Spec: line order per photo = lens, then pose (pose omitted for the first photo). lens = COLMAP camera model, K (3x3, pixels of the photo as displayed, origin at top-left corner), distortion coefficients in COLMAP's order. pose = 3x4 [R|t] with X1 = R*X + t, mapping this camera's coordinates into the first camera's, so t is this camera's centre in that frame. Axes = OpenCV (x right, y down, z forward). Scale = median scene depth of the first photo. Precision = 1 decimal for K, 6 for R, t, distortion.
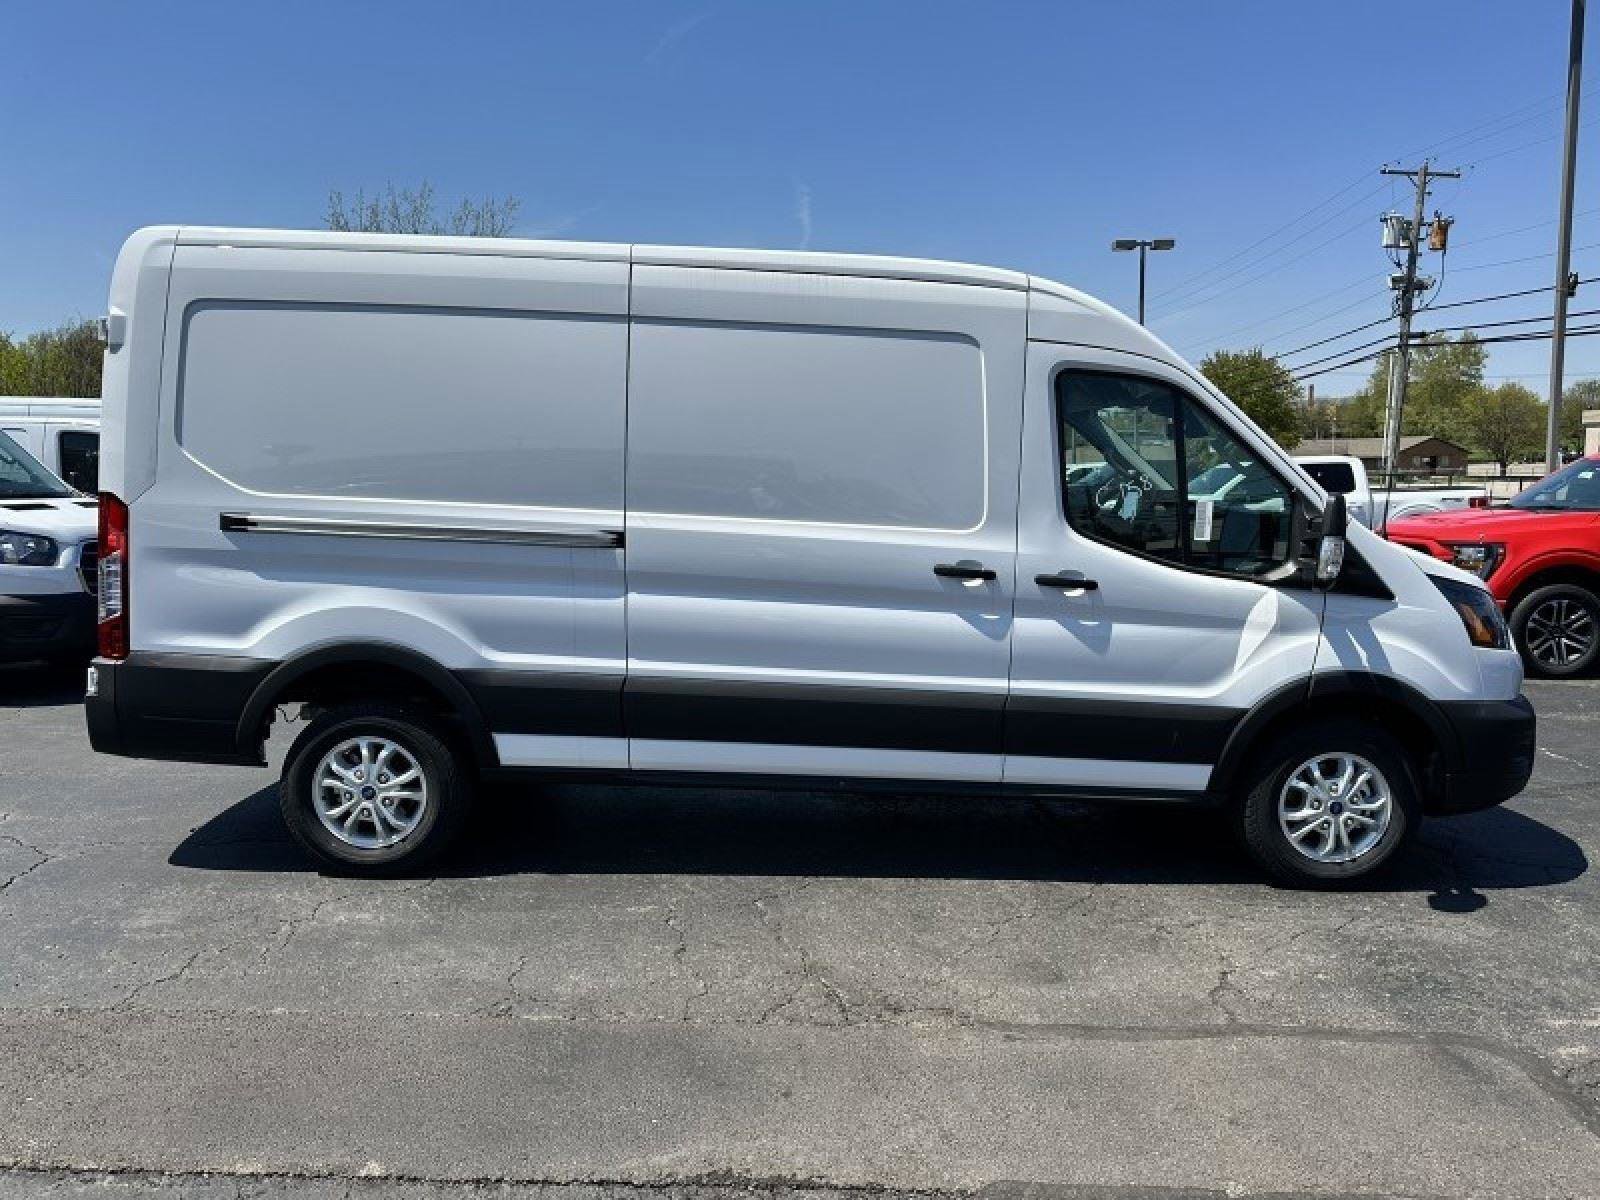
lens RADIAL K [[1095.4, 0, 792.3], [0, 1095.4, 598.6], [0, 0, 1]] dist [0.066860, -0.070943]
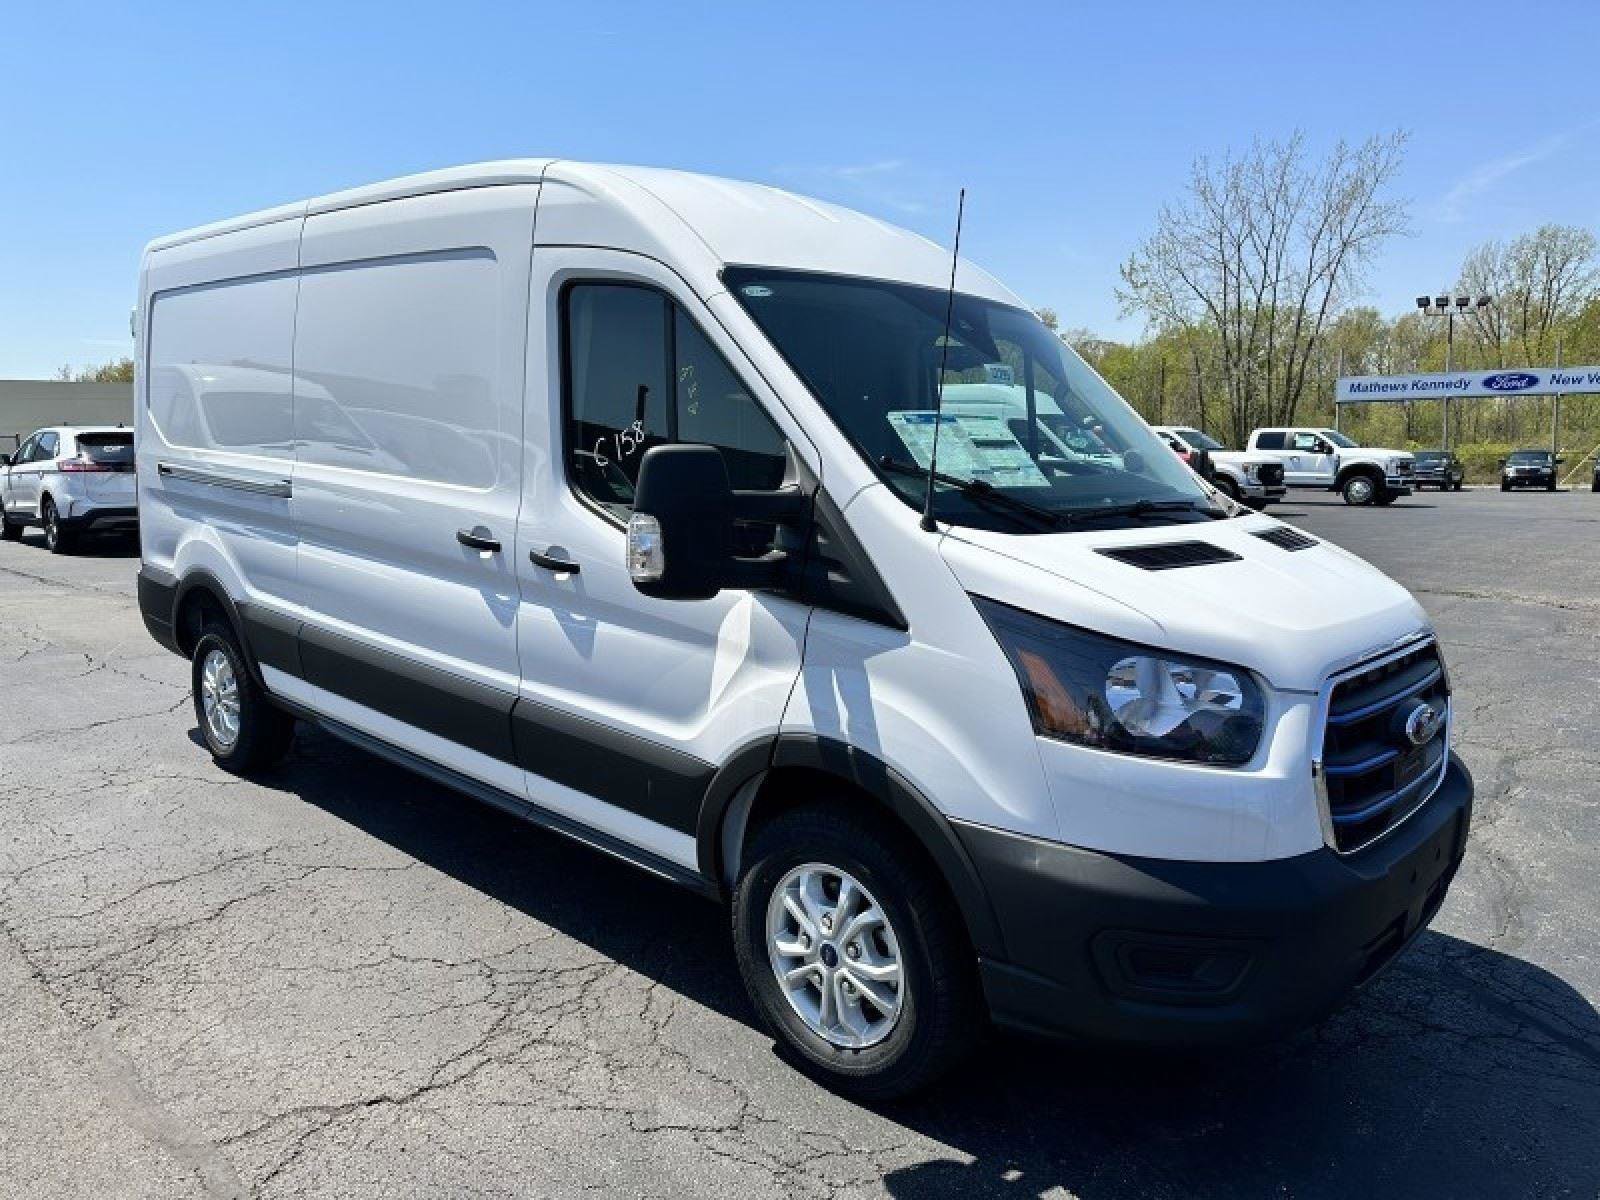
lens RADIAL K [[1095.4, 0, 792.3], [0, 1095.4, 598.6], [0, 0, 1]] dist [0.066860, -0.070943]
pose [[0.738274, 0.090836, -0.668357, 0.883248], [-0.071814, 0.995844, 0.056019, -0.043468], [0.670668, 0.006640, 0.741728, 0.538170]]
